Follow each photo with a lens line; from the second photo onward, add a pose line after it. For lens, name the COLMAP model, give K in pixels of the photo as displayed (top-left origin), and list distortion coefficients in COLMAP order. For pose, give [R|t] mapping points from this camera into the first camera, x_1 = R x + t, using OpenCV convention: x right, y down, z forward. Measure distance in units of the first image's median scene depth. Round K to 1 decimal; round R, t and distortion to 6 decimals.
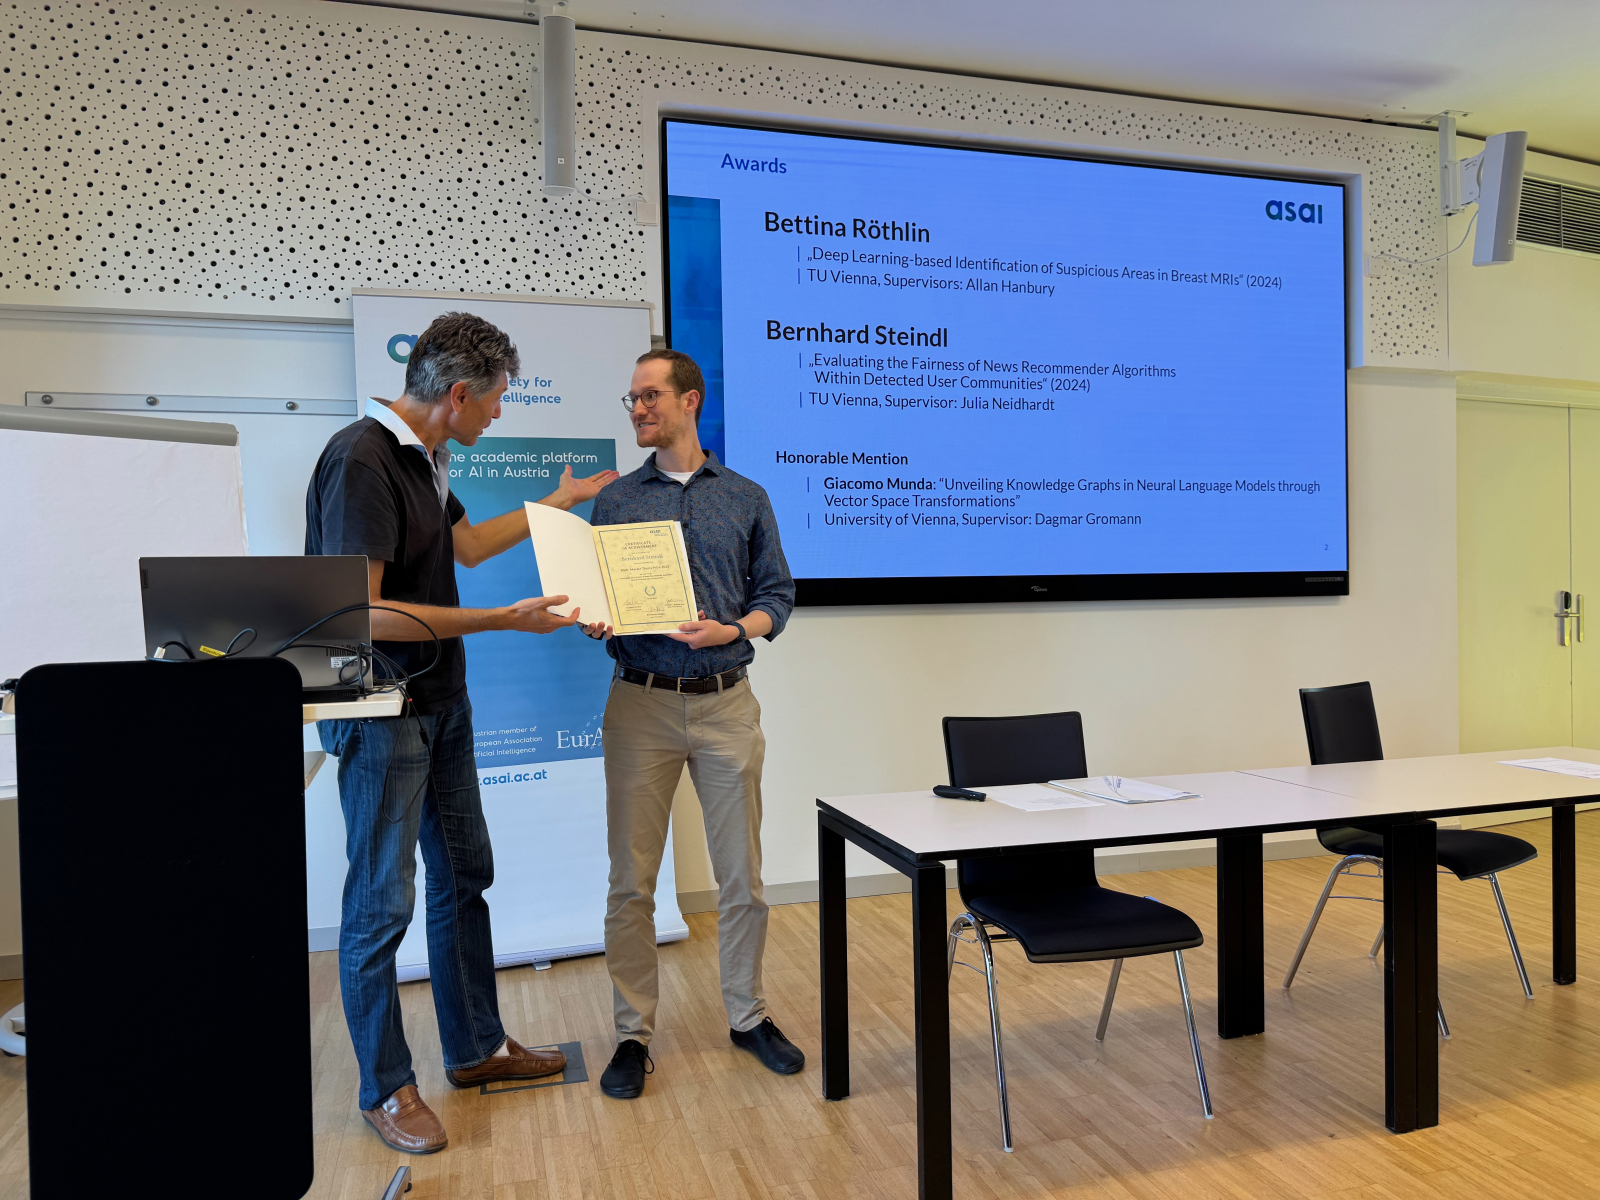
lens RADIAL K [[1118.6, 0, 786.4], [0, 1118.6, 598.3], [0, 0, 1]] dist [0.134839, -0.269660]
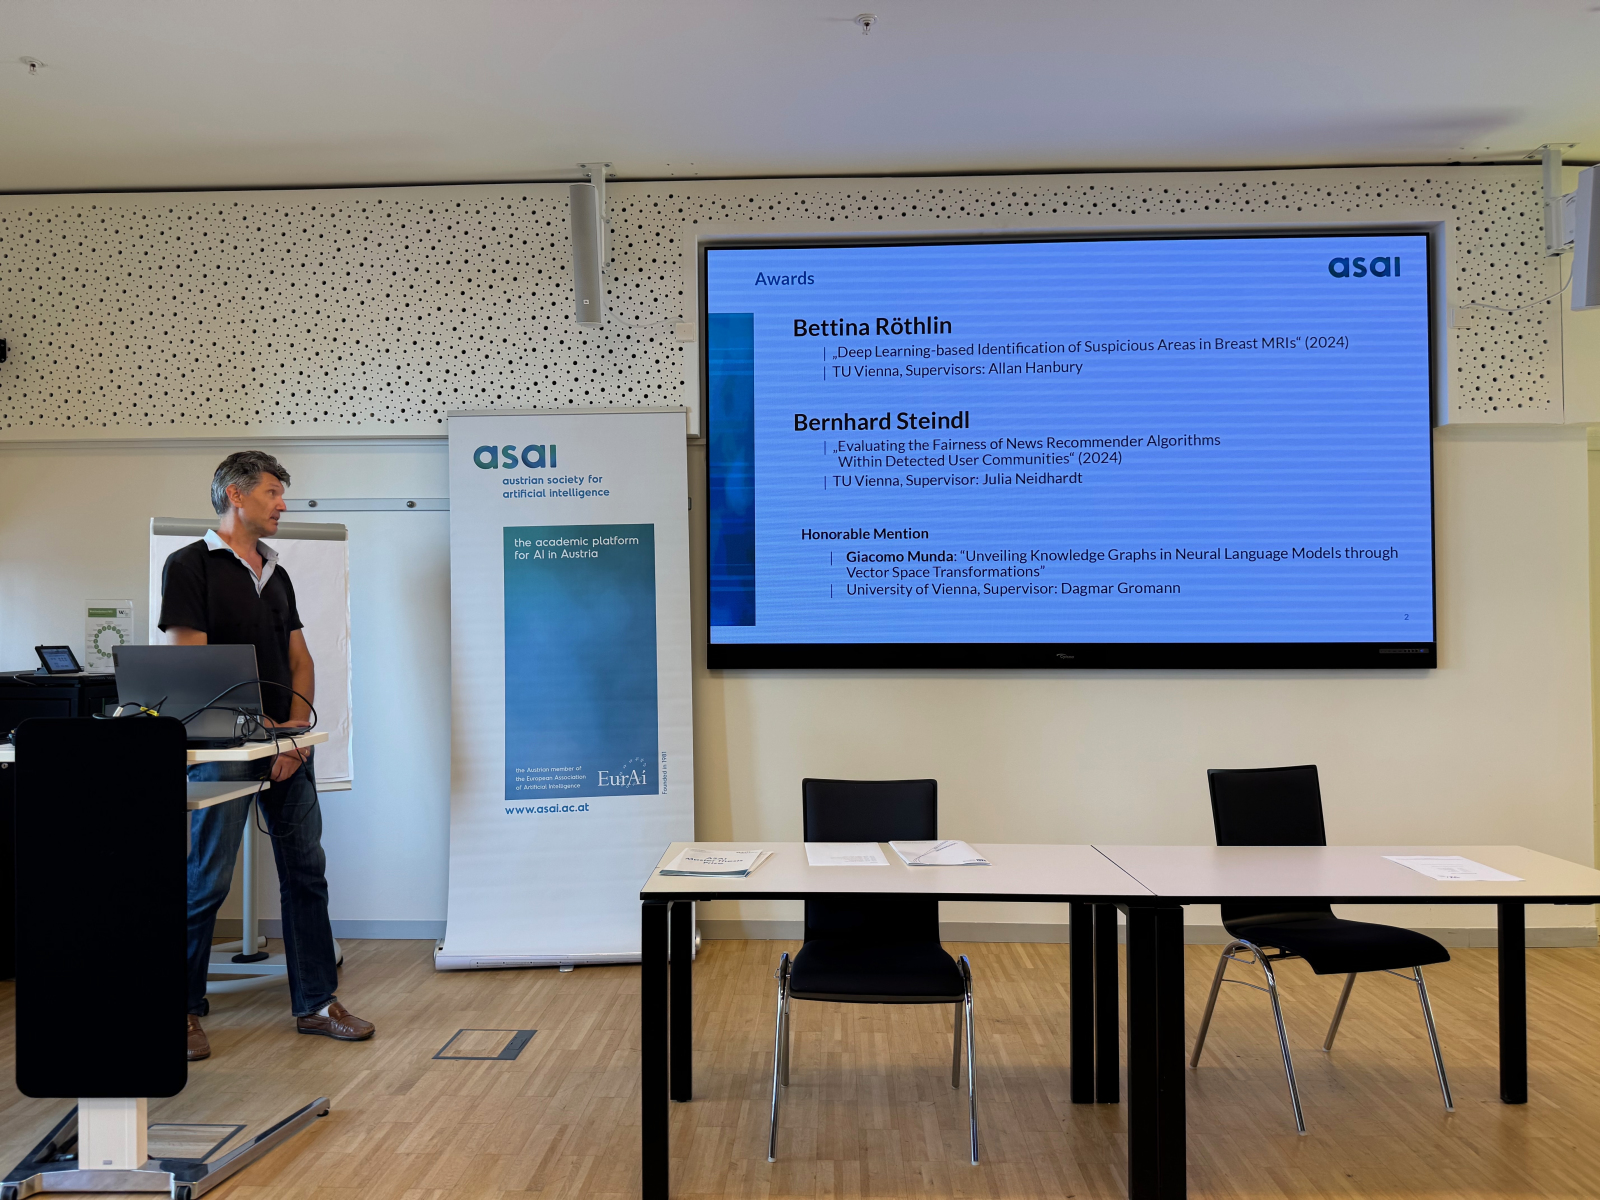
lens RADIAL K [[1123.0, 0, 788.2], [0, 1123.0, 601.2], [0, 0, 1]] dist [0.175175, -0.318826]
pose [[0.950474, 0.005064, -0.310762, 0.347768], [-0.013598, 0.999587, -0.025299, -0.032749], [0.310505, 0.028272, 0.950151, -0.075657]]
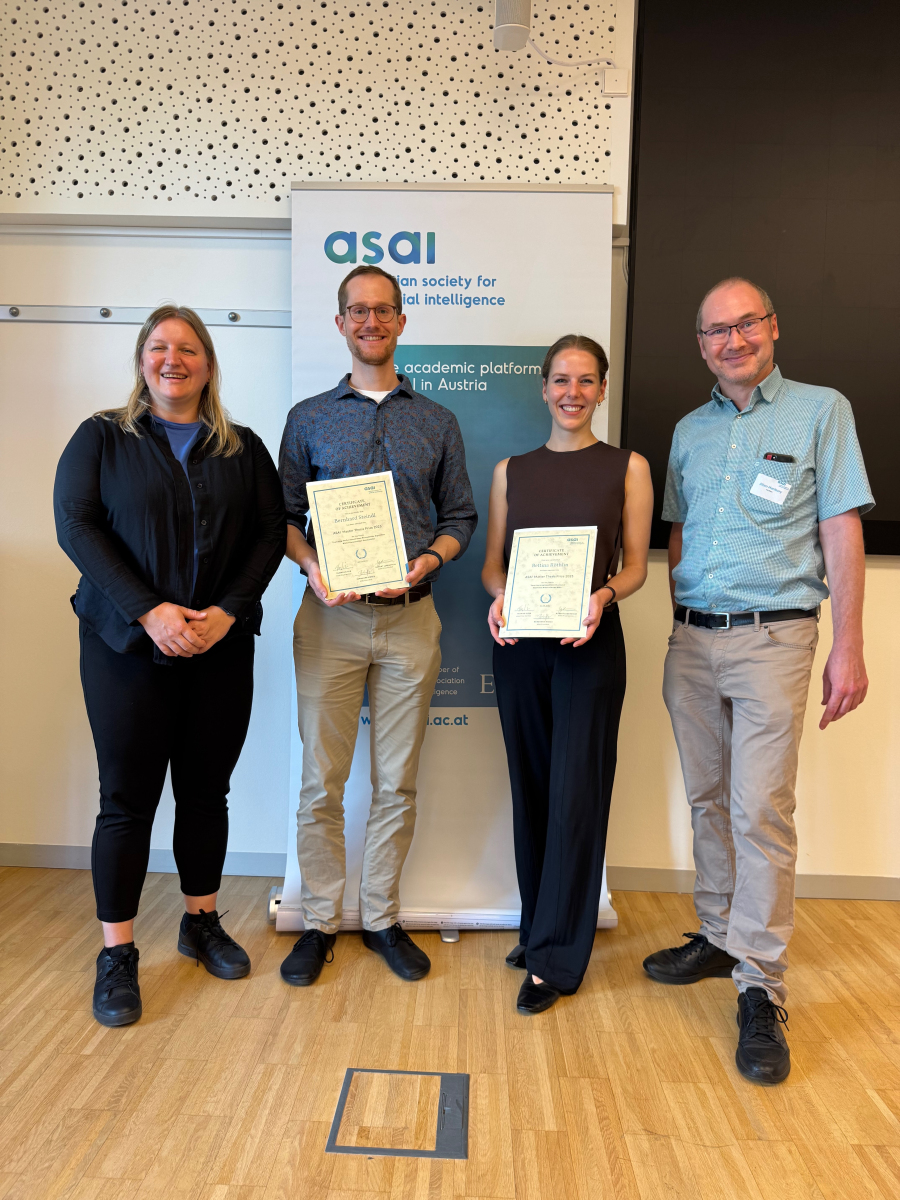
lens RADIAL K [[844.0, 0, 449.5], [0, 844.0, 601.9], [0, 0, 1]] dist [0.038294, -0.056806]
pose [[0.954152, 0.057795, -0.293689, -0.032501], [-0.047396, 0.997976, 0.042407, 0.031765], [0.295546, -0.026543, 0.954960, 0.342521]]
